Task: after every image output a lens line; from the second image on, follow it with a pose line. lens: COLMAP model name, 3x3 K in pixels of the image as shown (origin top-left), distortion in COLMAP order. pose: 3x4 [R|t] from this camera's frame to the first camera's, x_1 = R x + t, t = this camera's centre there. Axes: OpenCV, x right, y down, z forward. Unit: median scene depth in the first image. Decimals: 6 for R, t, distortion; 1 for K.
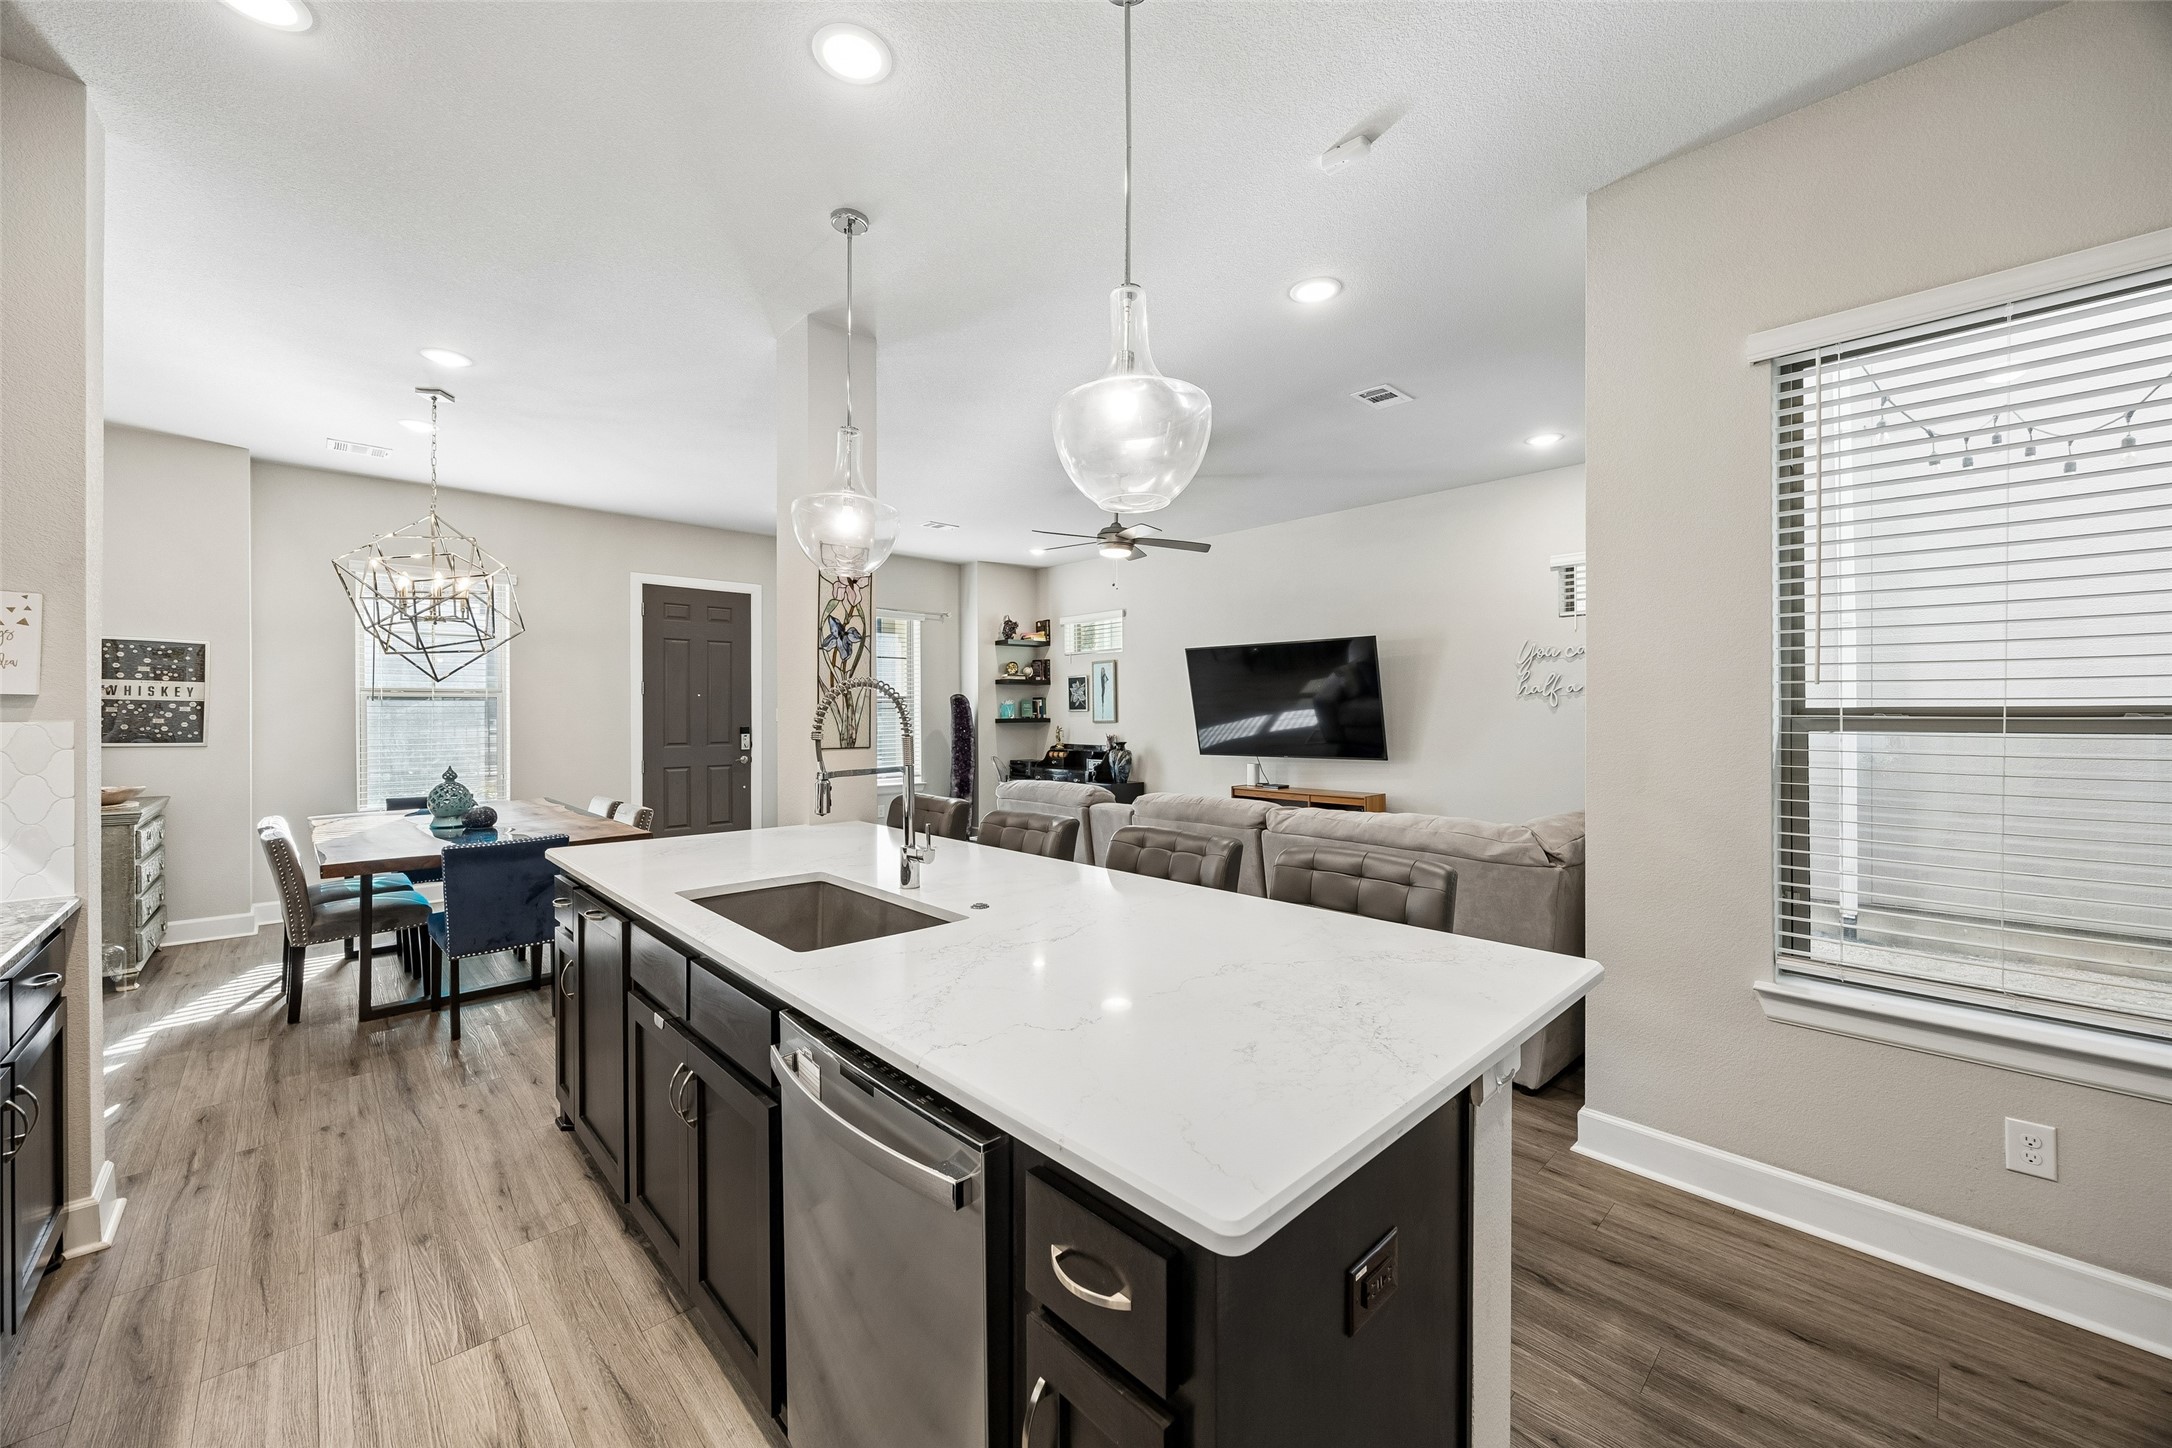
lens RADIAL K [[829.1, 0, 1087.8], [0, 829.1, 717.4], [0, 0, 1]] dist [-0.001385, -0.000780]
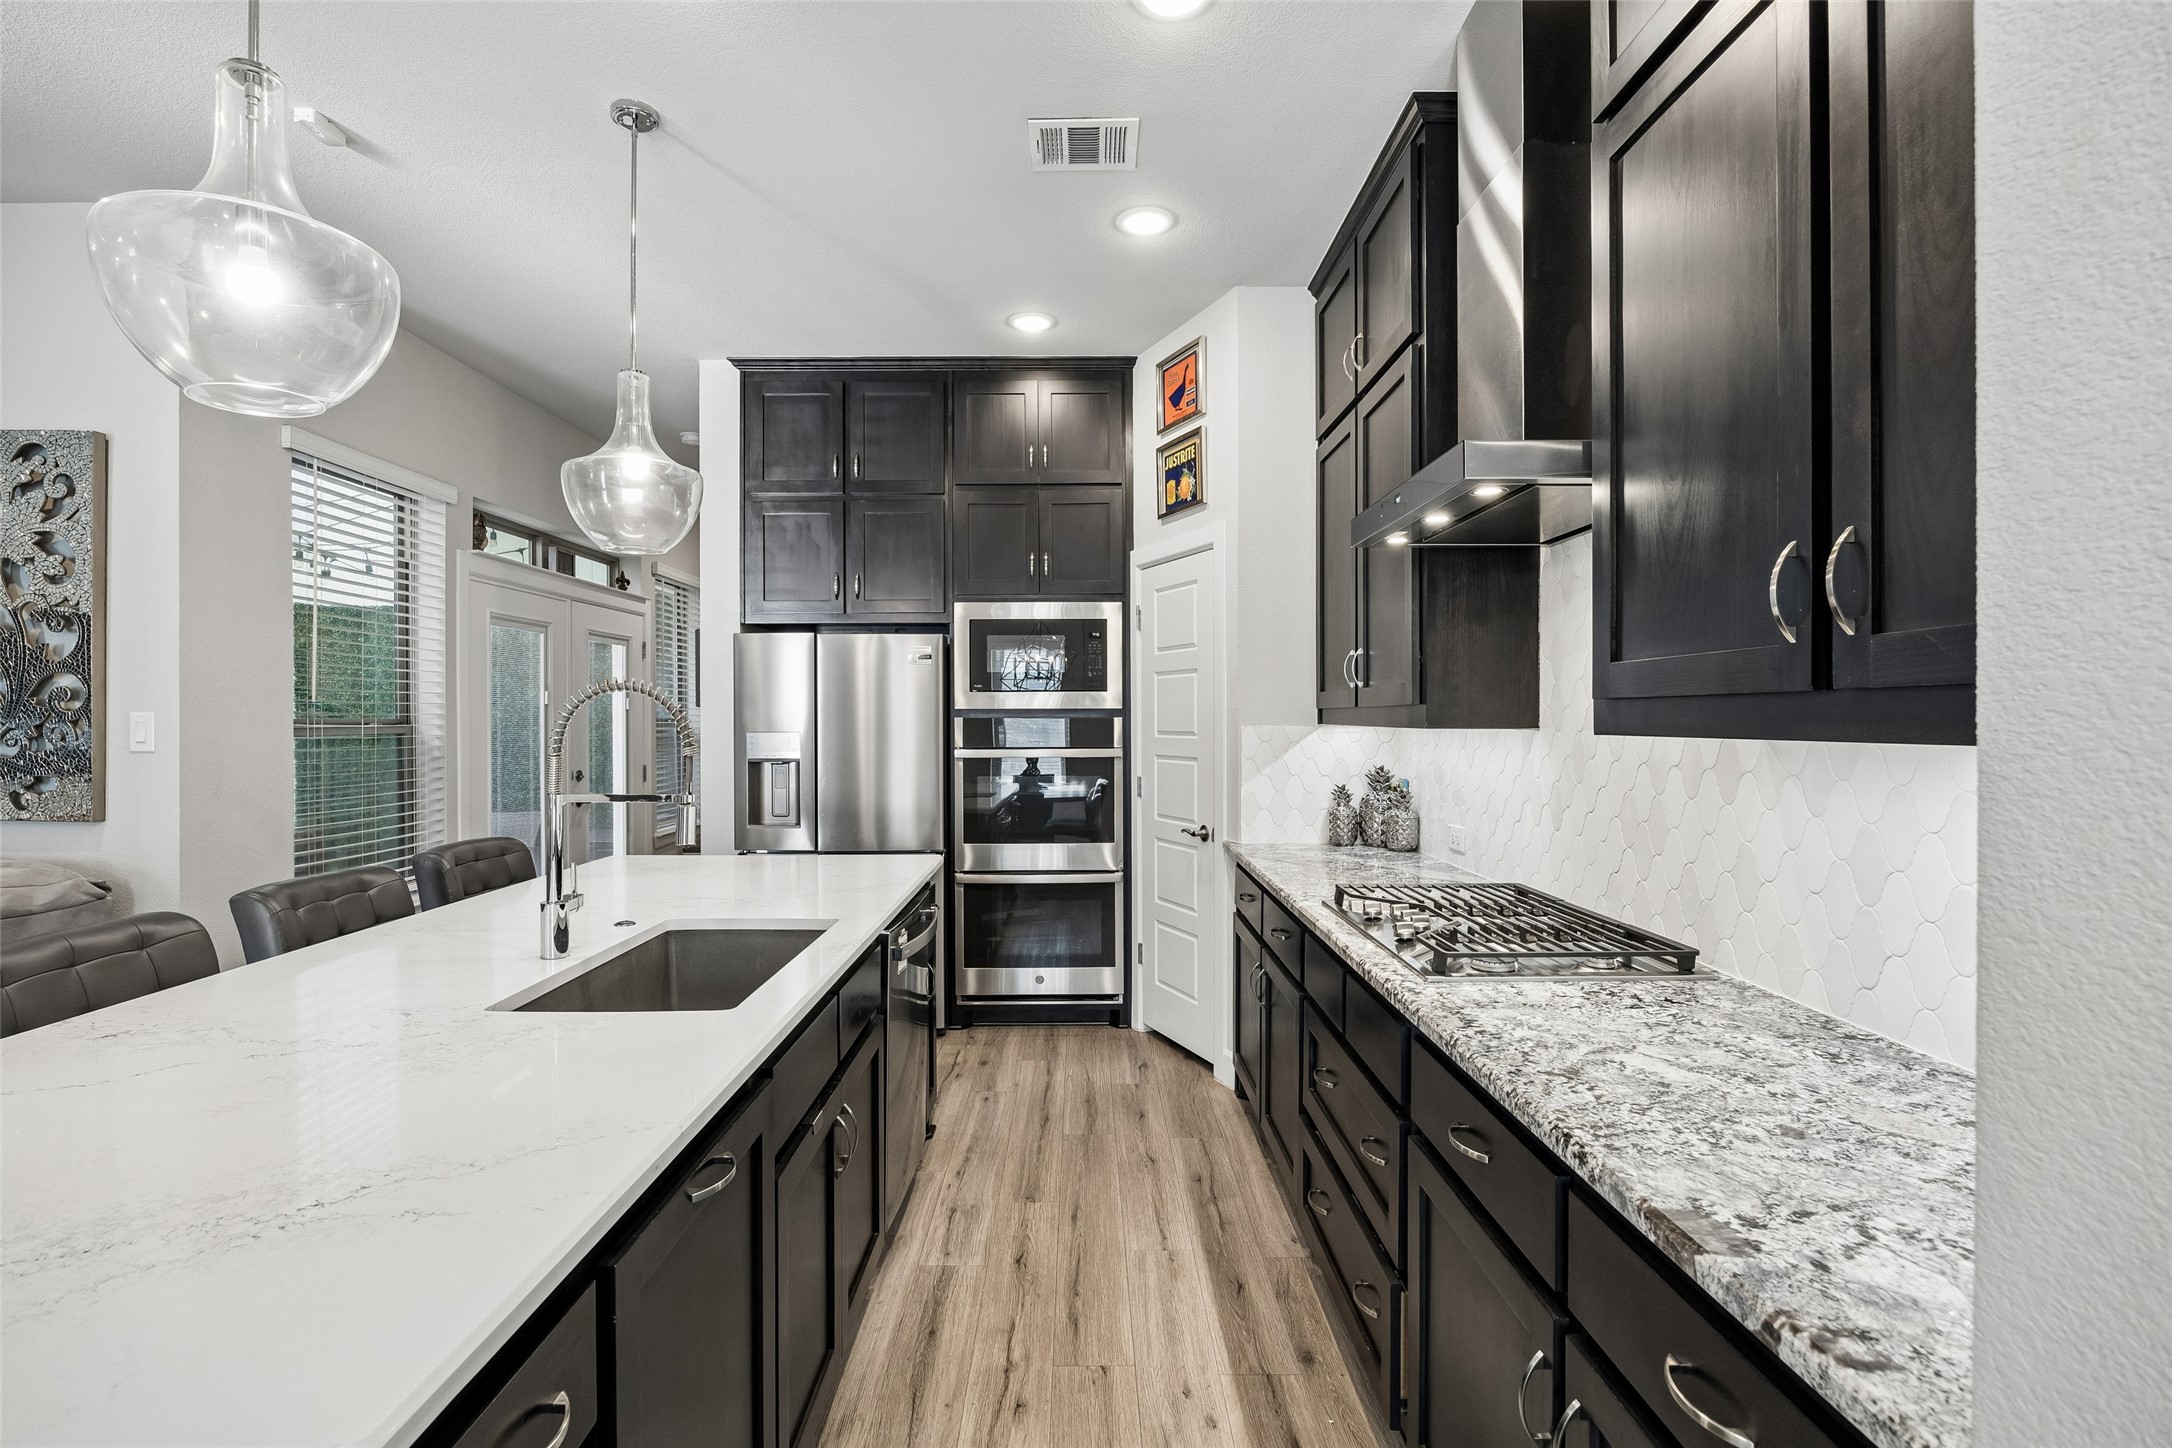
lens RADIAL K [[1012.7, 0, 1092.4], [0, 1012.7, 723.3], [0, 0, 1]] dist [-0.022931, -0.001262]
pose [[-0.734660, -0.003031, 0.678429, -0.740843], [0.005158, 0.999936, 0.010053, -0.007829], [-0.678416, 0.010884, -0.734598, 0.835586]]
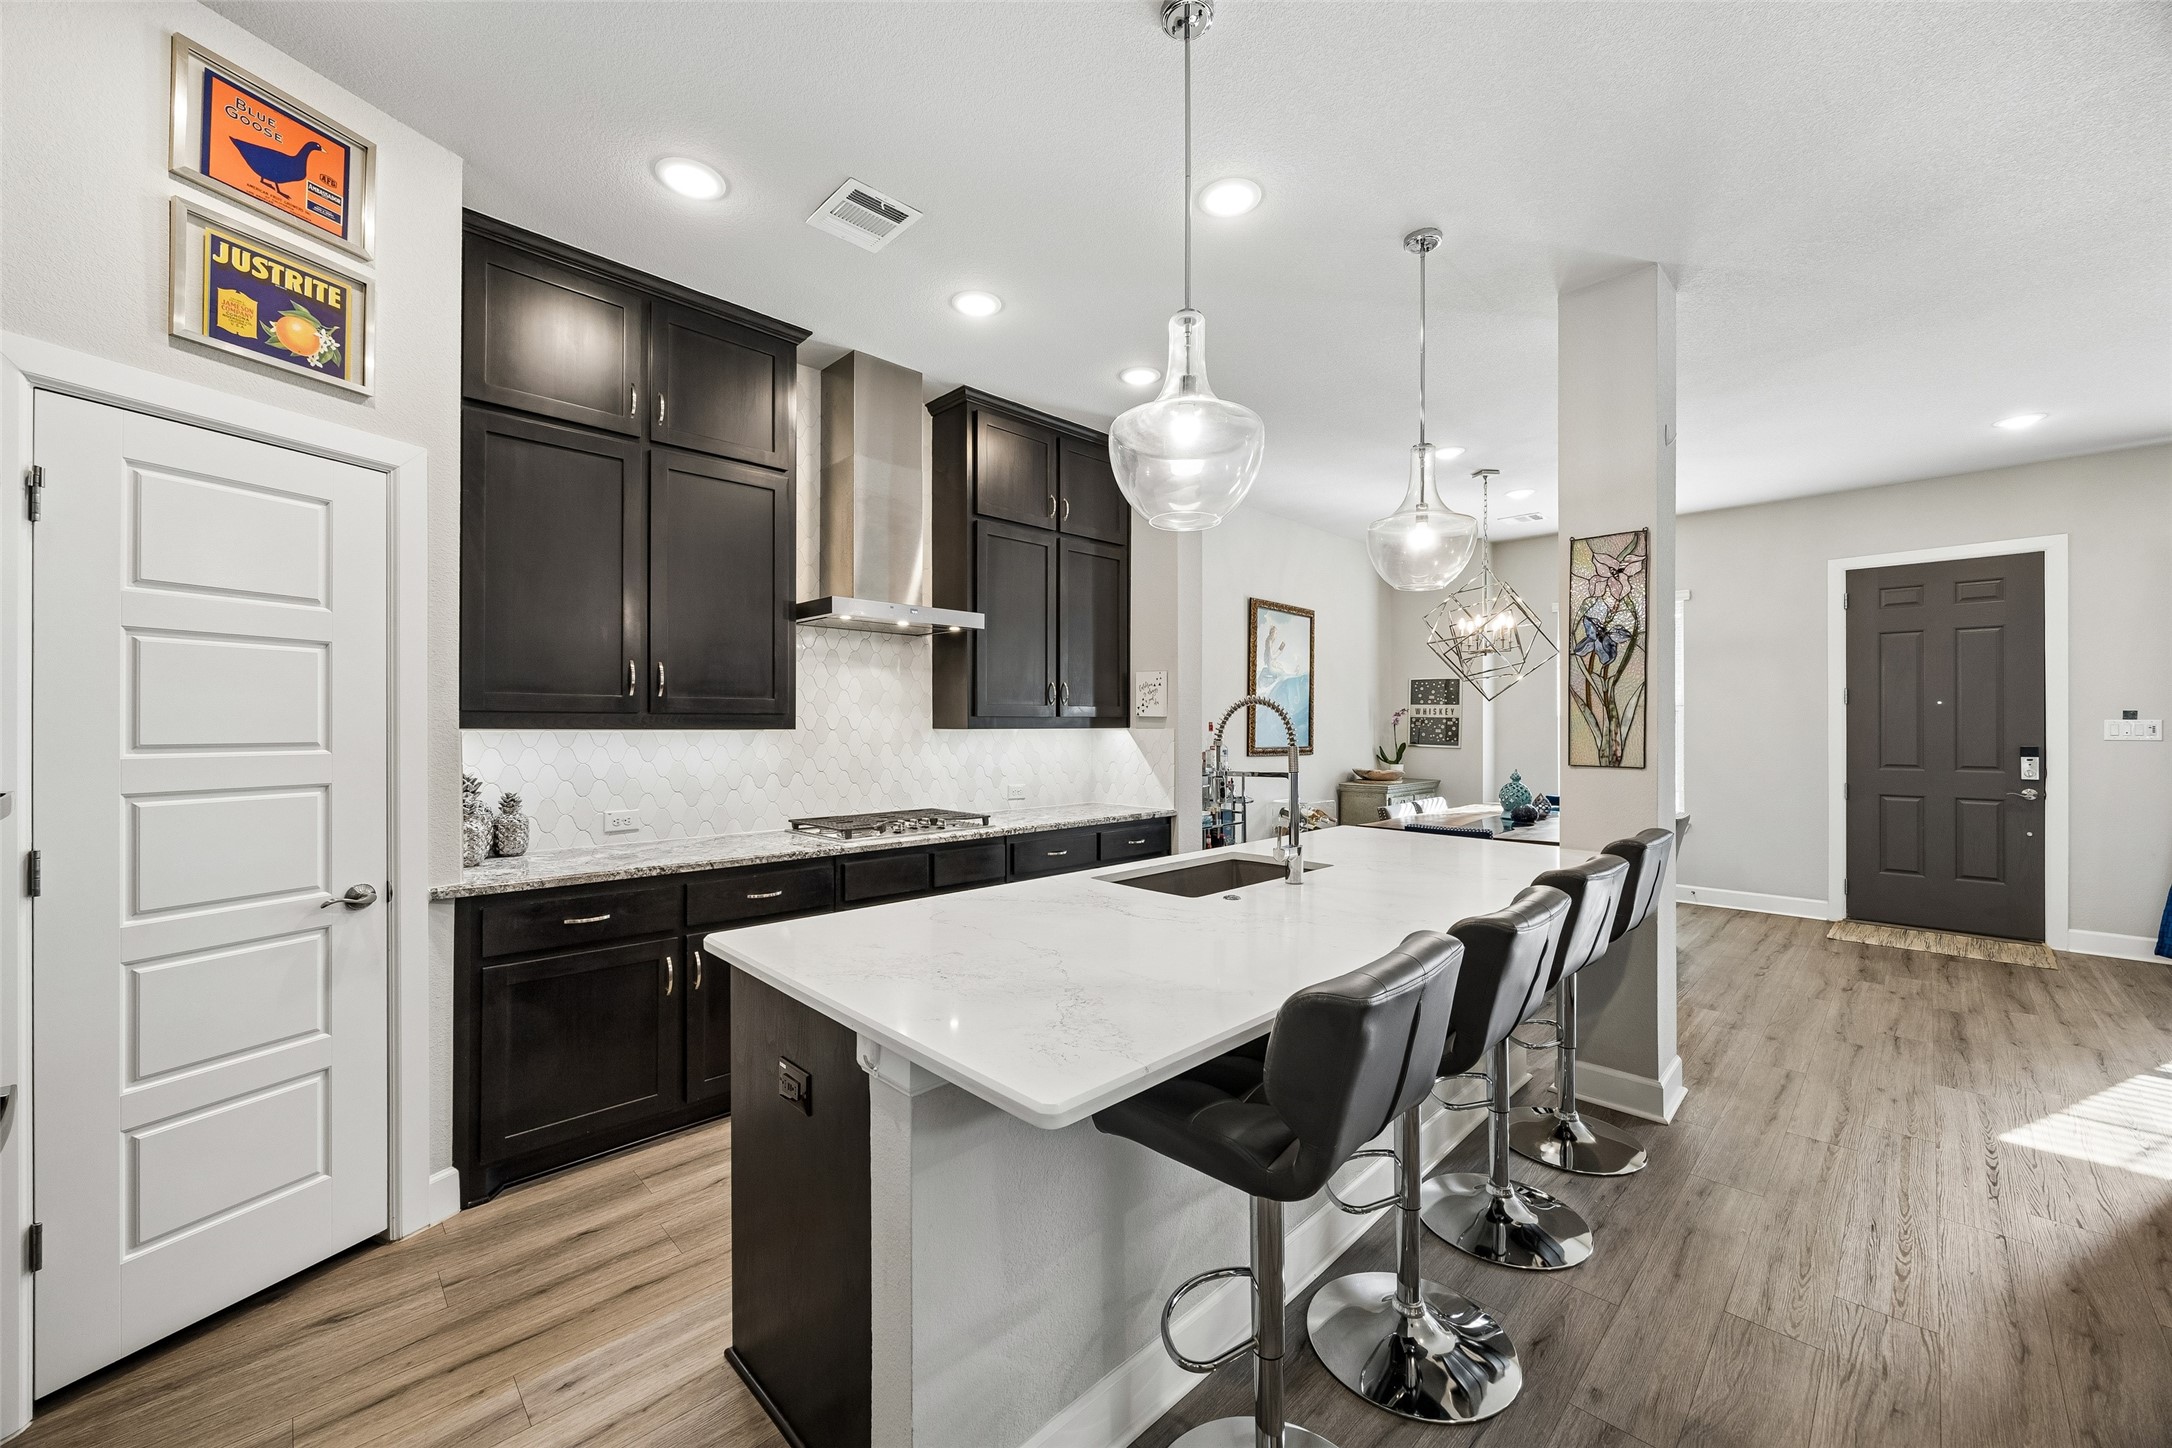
lens RADIAL K [[829.1, 0, 1086.6], [0, 829.1, 724.2], [0, 0, 1]] dist [-0.001385, -0.000780]
pose [[0.017145, -0.000926, -0.999853, 0.555686], [-0.007054, 0.999975, -0.001047, -0.002160], [0.999828, 0.007071, 0.017138, 0.441416]]
